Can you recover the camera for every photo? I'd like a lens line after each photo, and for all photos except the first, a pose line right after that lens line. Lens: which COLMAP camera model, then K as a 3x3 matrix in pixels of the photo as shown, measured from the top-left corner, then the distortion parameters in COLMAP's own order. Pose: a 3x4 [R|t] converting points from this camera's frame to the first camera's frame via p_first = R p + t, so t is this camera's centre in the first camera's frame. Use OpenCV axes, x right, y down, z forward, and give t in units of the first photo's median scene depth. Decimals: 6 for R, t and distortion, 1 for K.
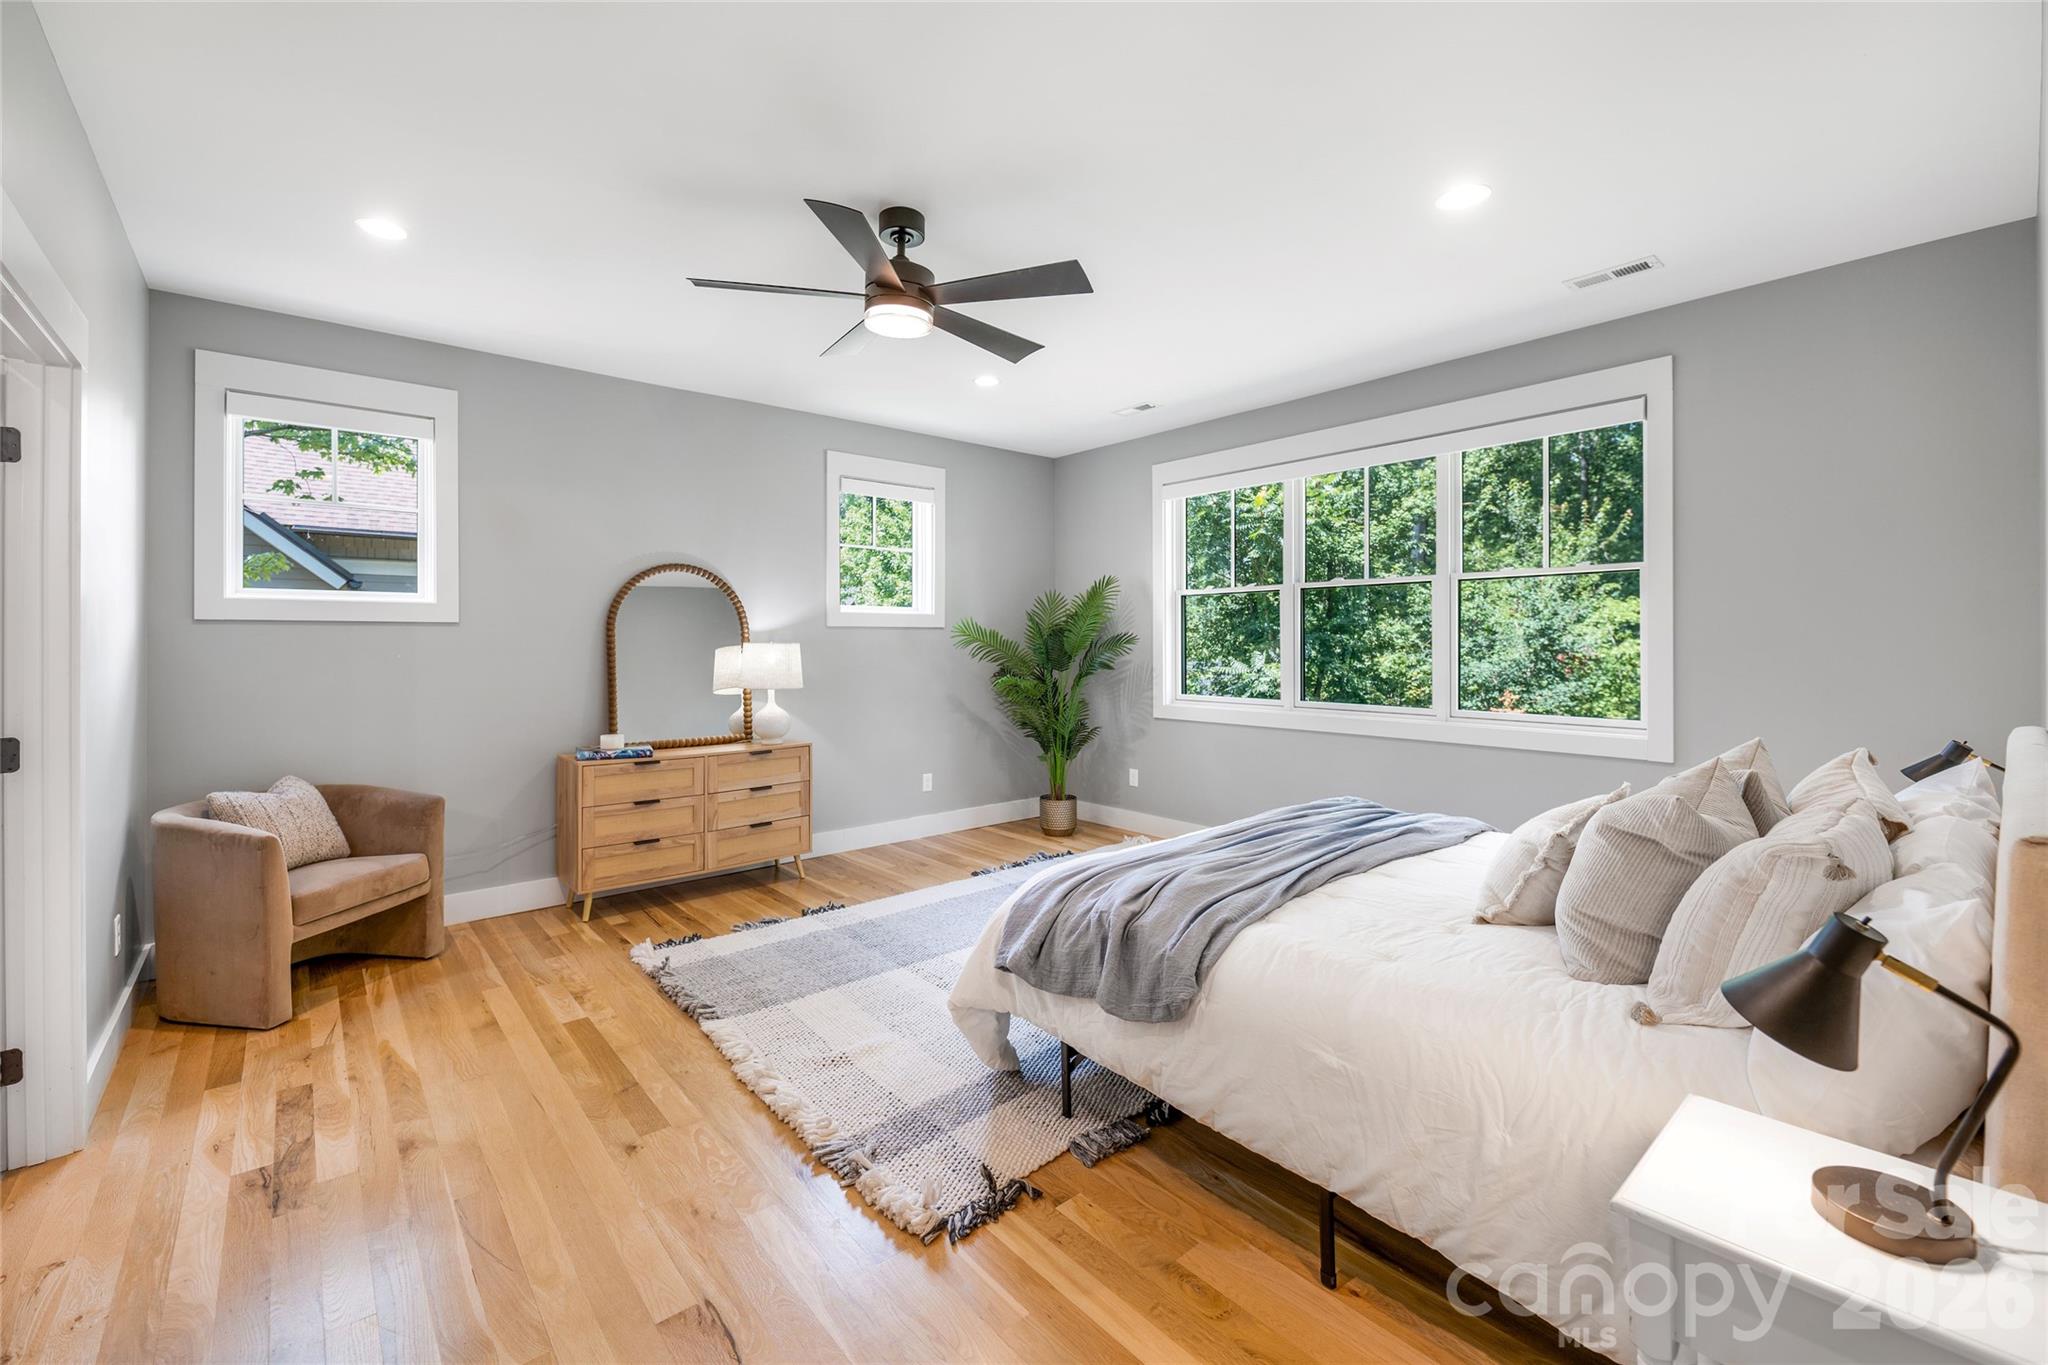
lens RADIAL K [[843.5, 0, 1017.8], [0, 843.5, 644.8], [0, 0, 1]] dist [-0.000270, -0.000023]
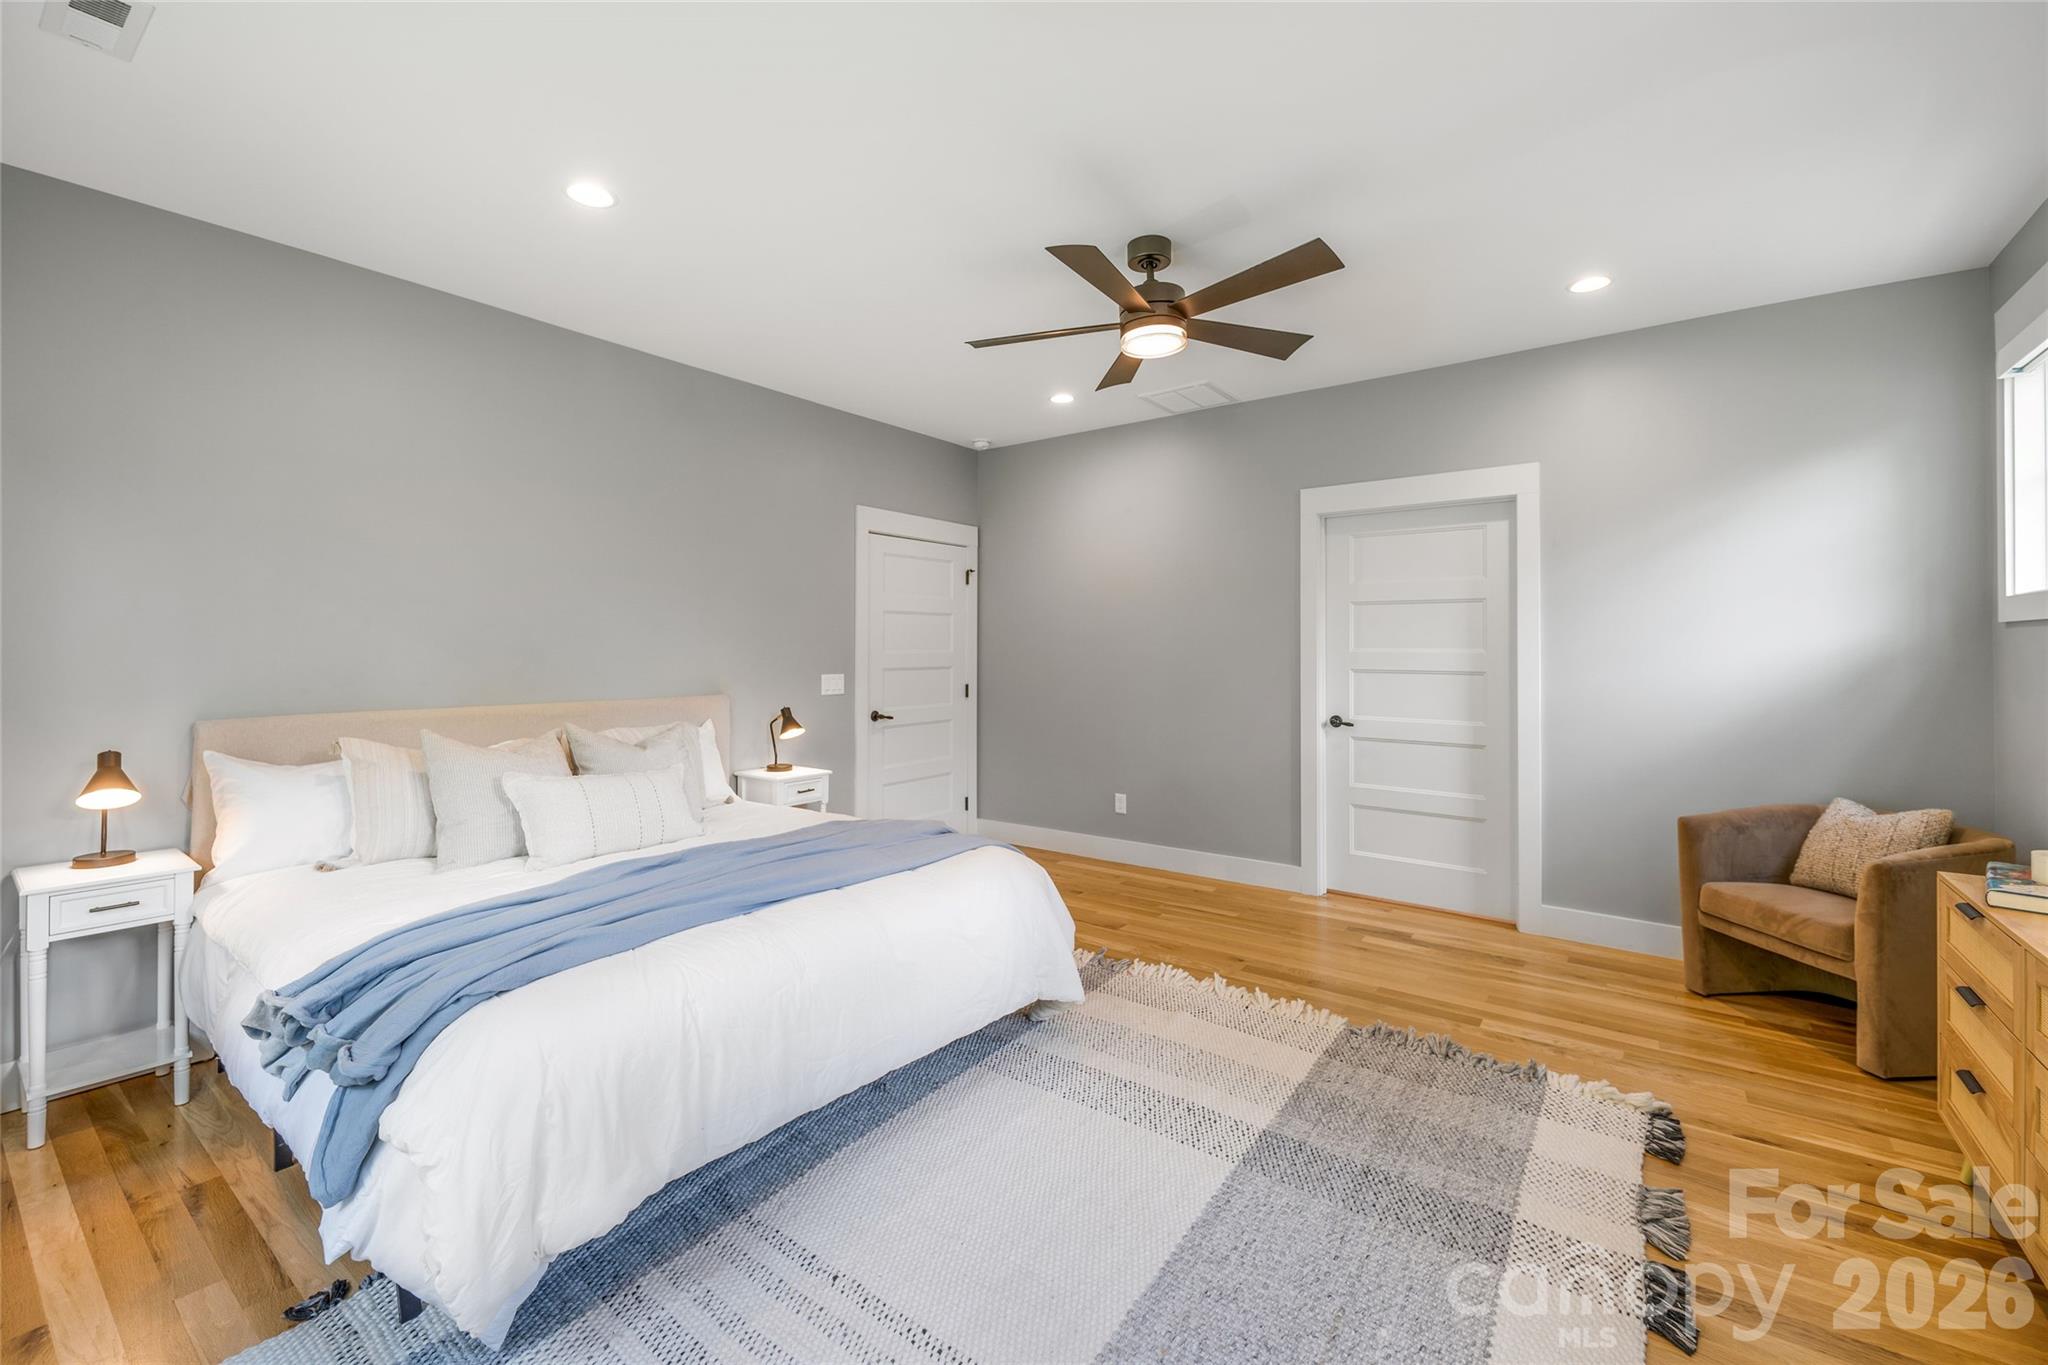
lens RADIAL K [[843.5, 0, 1017.8], [0, 843.5, 644.8], [0, 0, 1]] dist [-0.000270, -0.000023]
pose [[-0.975663, 0.005201, -0.219215, 0.175143], [0.003932, 0.999973, 0.006225, -0.013659], [0.219241, 0.005212, -0.975657, 1.362409]]
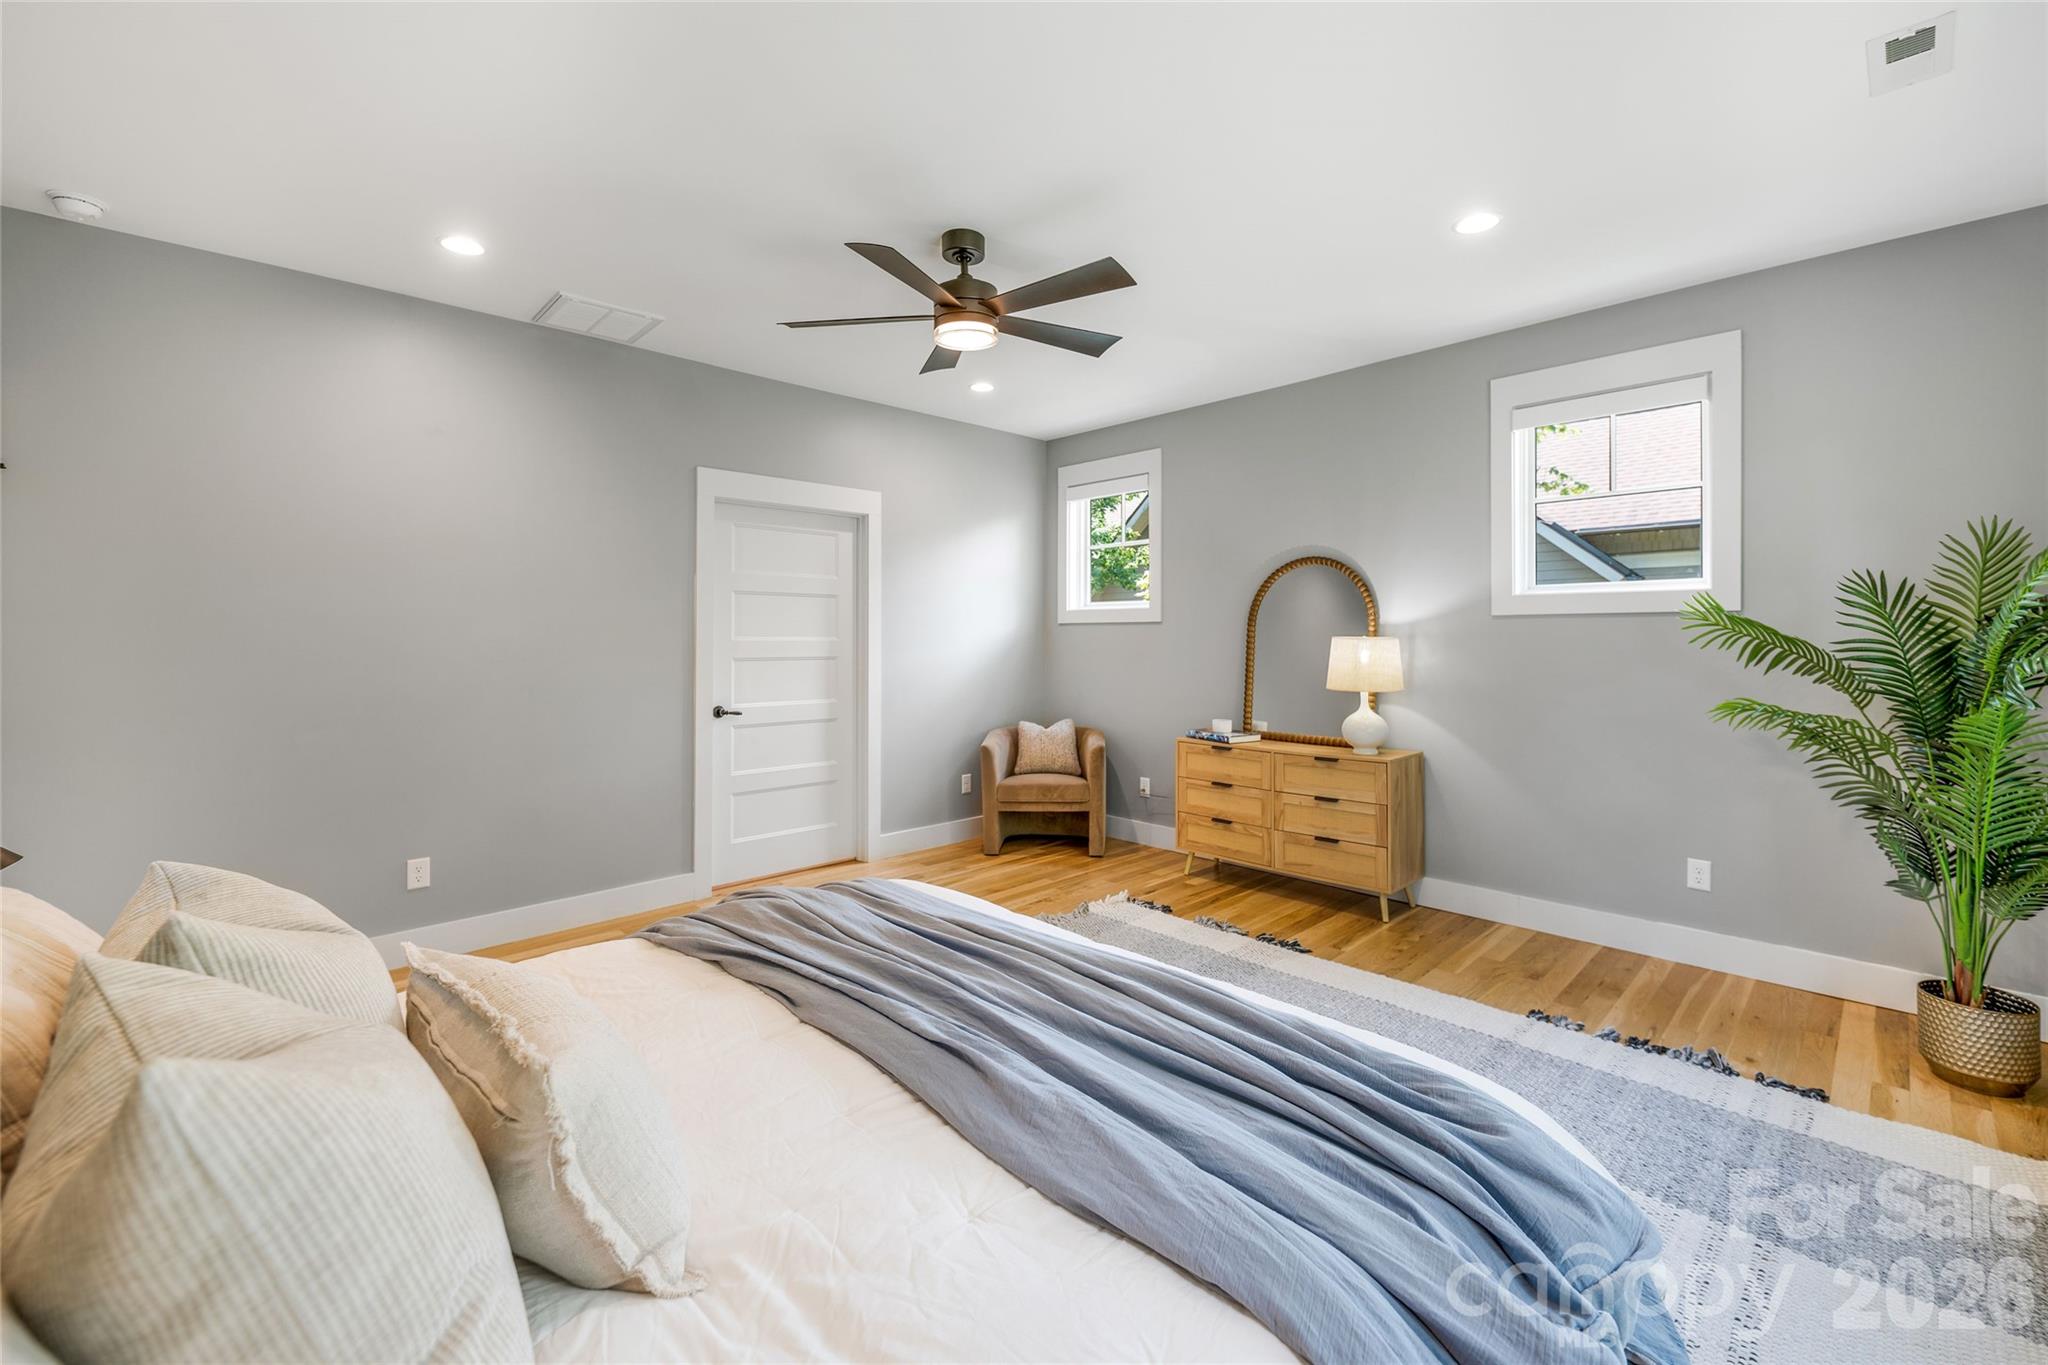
lens RADIAL K [[851.0, 0, 1046.1], [0, 851.0, 633.8], [0, 0, 1]] dist [0.000649, 0.000090]
pose [[0.075639, -0.000751, -0.997135, 0.643082], [-0.003432, 0.999994, -0.001013, -0.004840], [0.997129, 0.003499, 0.075636, 0.703408]]
